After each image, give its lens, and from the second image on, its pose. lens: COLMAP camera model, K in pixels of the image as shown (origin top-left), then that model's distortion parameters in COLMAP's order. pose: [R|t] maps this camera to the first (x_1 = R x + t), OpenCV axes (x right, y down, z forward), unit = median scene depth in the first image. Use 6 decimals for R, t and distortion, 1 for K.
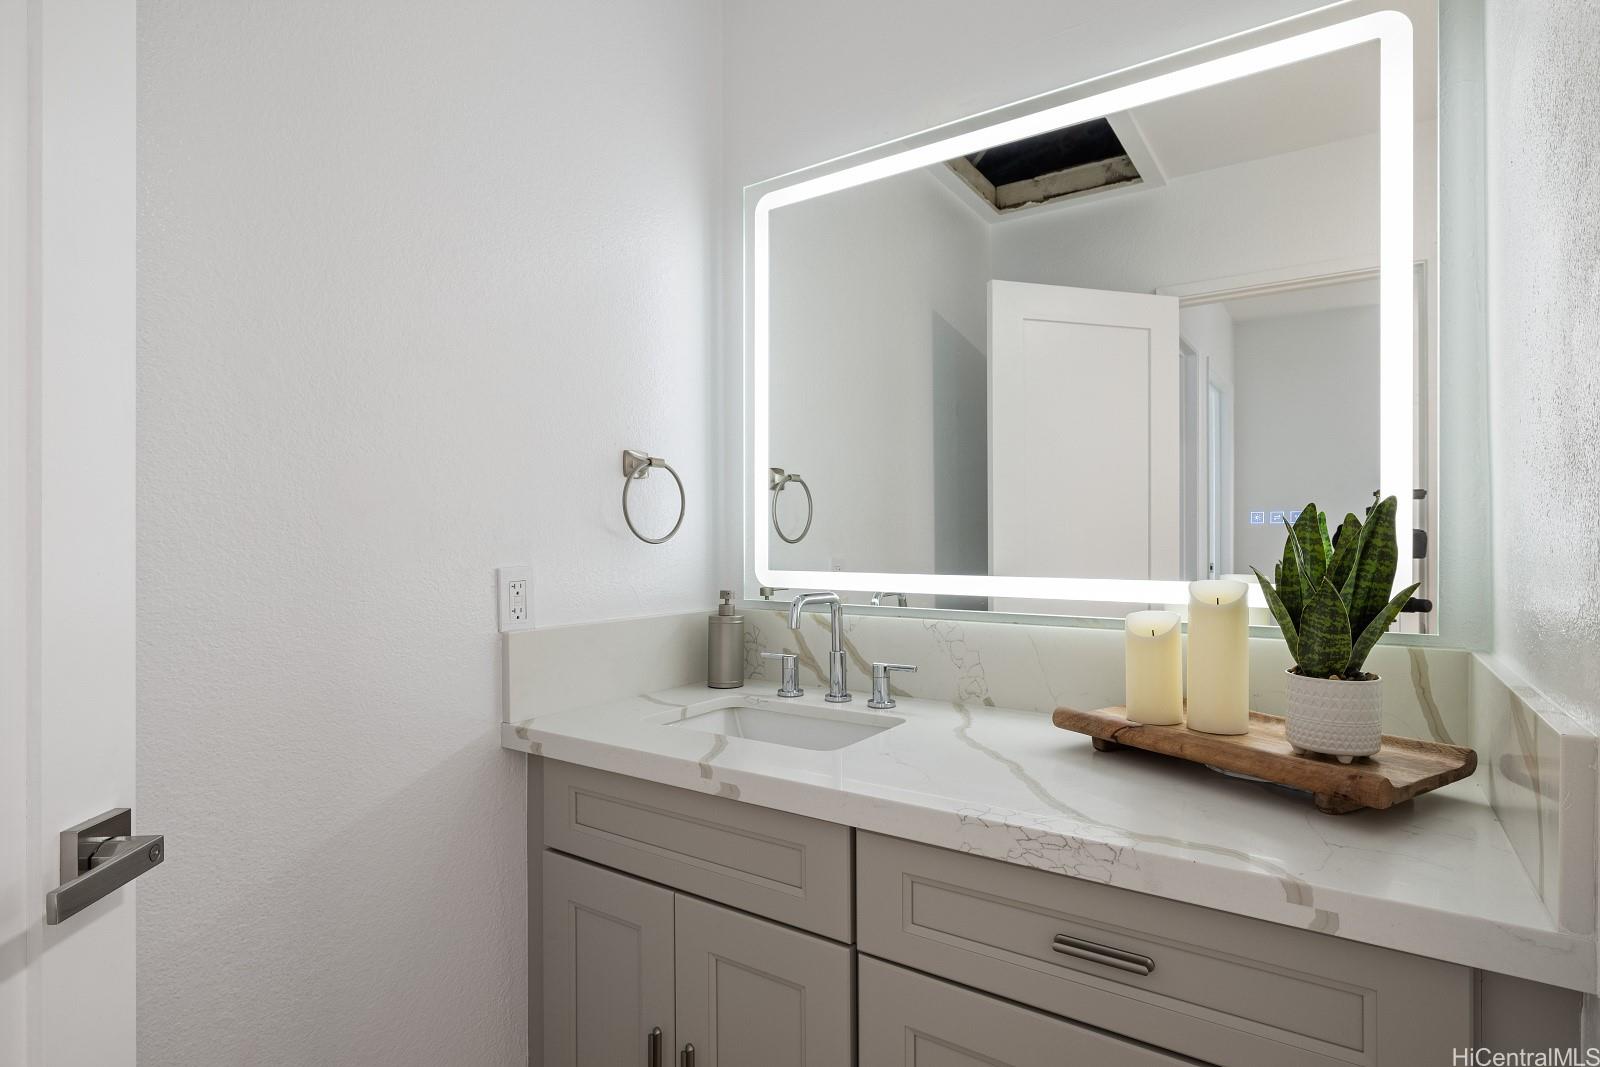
lens RADIAL K [[831.7, 0, 797.1], [0, 831.7, 535.5], [0, 0, 1]] dist [0.007504, 0.001819]
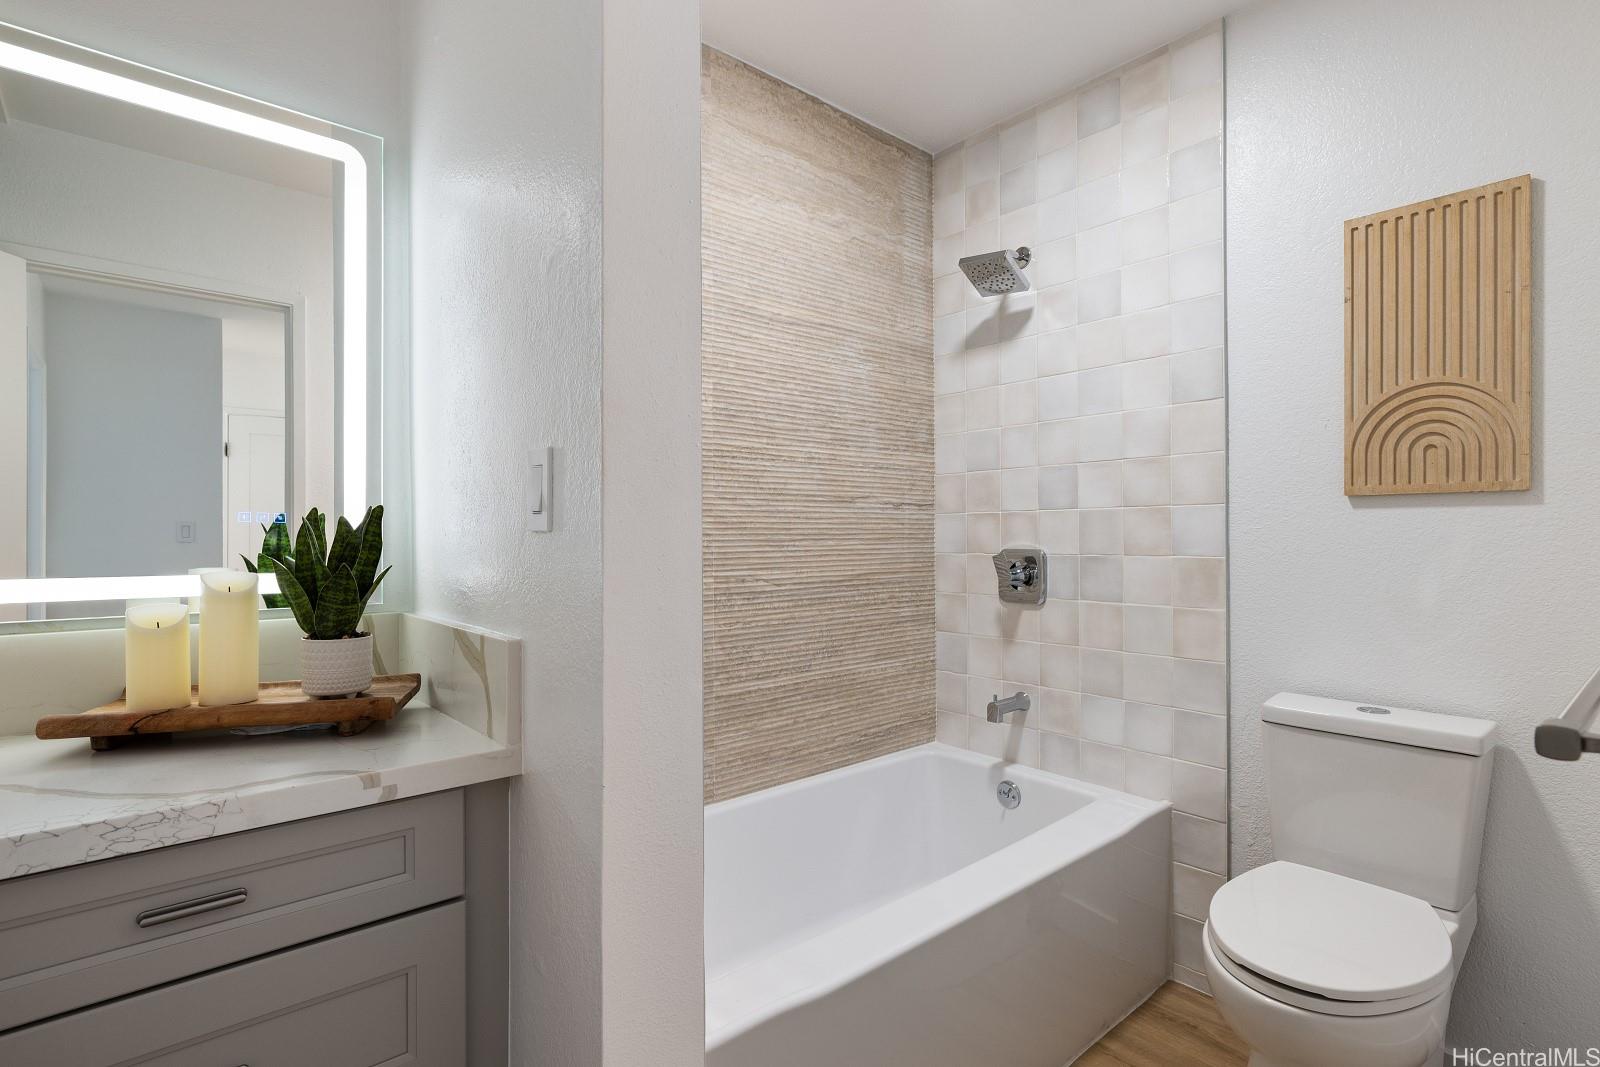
lens RADIAL K [[771.7, 0, 803.9], [0, 771.7, 534.5], [0, 0, 1]] dist [-0.000956, -0.000170]
pose [[0.279851, -0.002464, 0.960040, -0.350027], [-0.005193, 0.999978, 0.004080, -0.006667], [-0.960030, -0.006127, 0.279832, -0.069334]]
